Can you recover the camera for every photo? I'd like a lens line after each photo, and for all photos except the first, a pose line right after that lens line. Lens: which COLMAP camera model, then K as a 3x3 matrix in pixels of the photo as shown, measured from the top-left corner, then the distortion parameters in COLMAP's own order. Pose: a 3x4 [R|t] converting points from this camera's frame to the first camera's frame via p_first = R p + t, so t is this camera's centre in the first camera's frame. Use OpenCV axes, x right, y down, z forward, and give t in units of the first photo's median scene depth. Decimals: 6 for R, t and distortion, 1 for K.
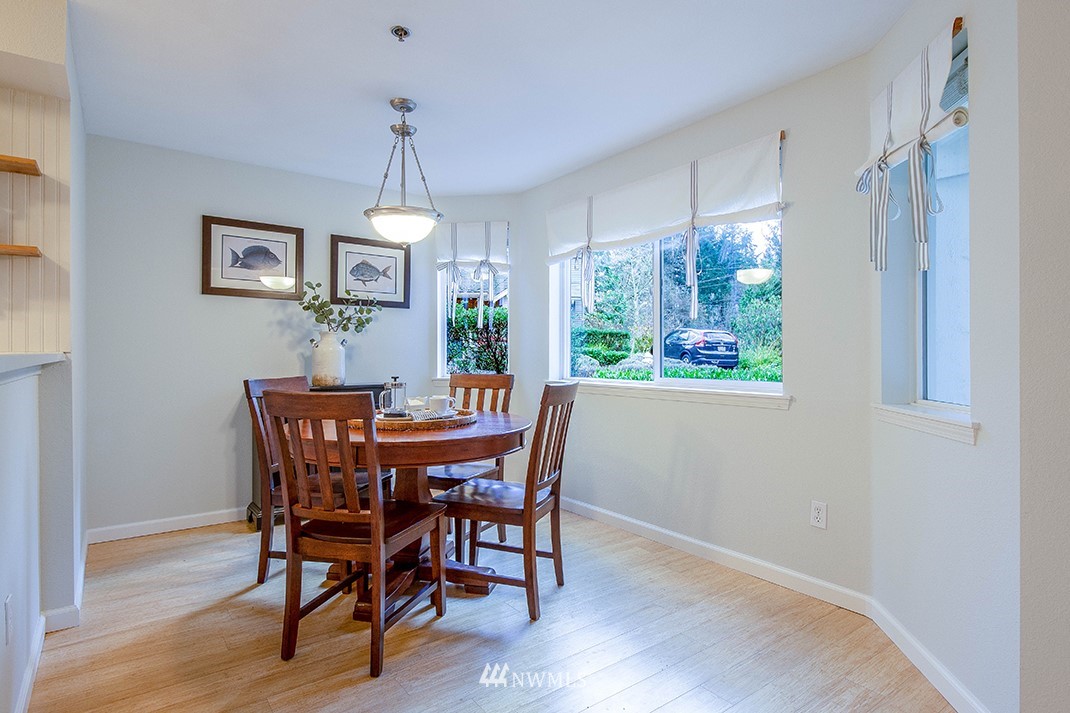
lens RADIAL K [[569.3, 0, 543.3], [0, 569.3, 354.9], [0, 0, 1]] dist [0.000667, 0.000014]
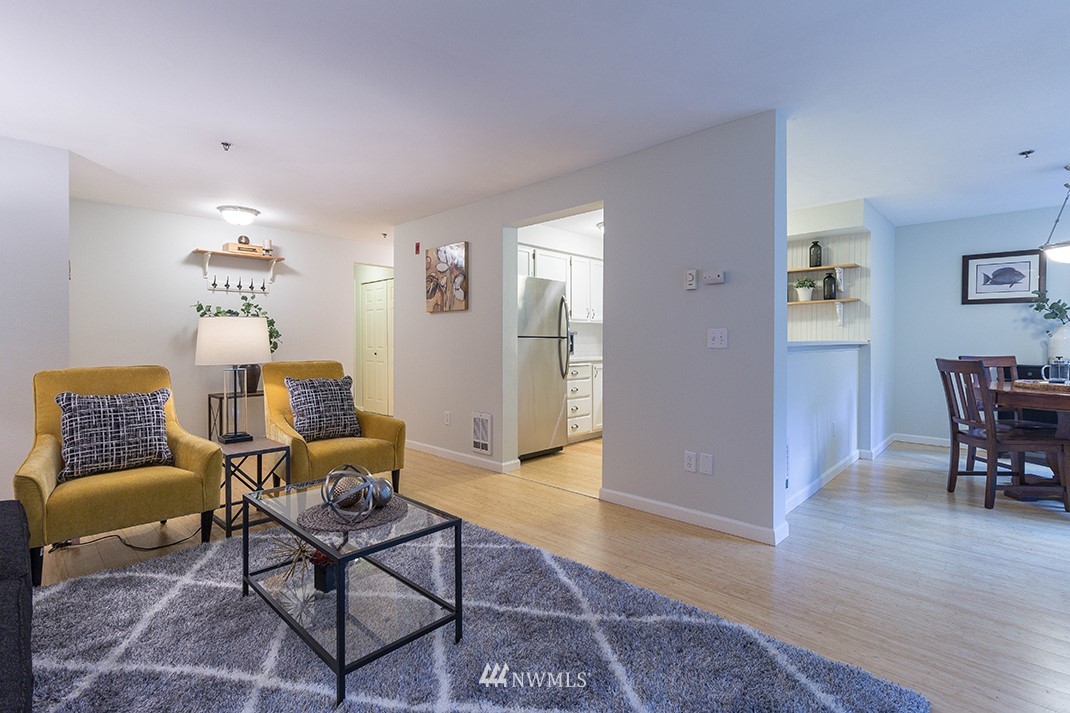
lens RADIAL K [[499.3, 0, 540.5], [0, 499.3, 343.7], [0, 0, 1]] dist [-0.002770, -0.000748]
pose [[0.165096, 0.003297, -0.986272, 0.571640], [-0.003000, 0.999991, 0.002841, 0.003402], [0.986273, 0.002490, 0.165105, -0.393961]]
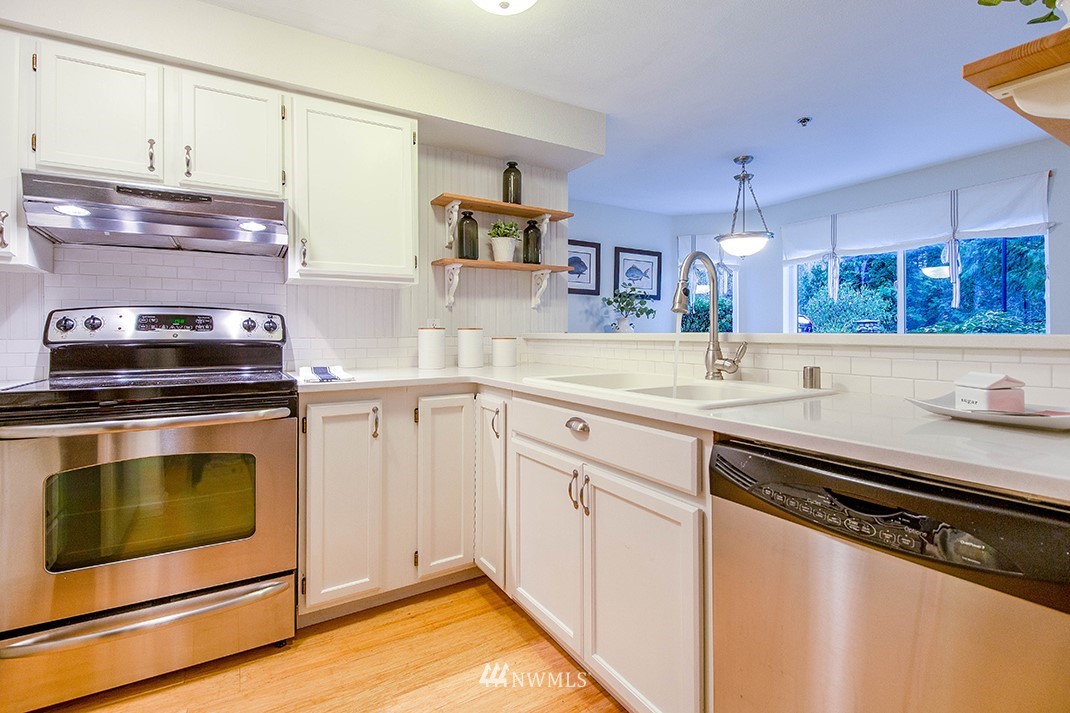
lens RADIAL K [[499.3, 0, 540.5], [0, 499.3, 343.7], [0, 0, 1]] dist [-0.002770, -0.000748]
pose [[0.994019, -0.001824, -0.109189, -0.455376], [0.003430, 0.999889, 0.014522, 0.003474], [0.109150, -0.014810, 0.993915, -0.229748]]
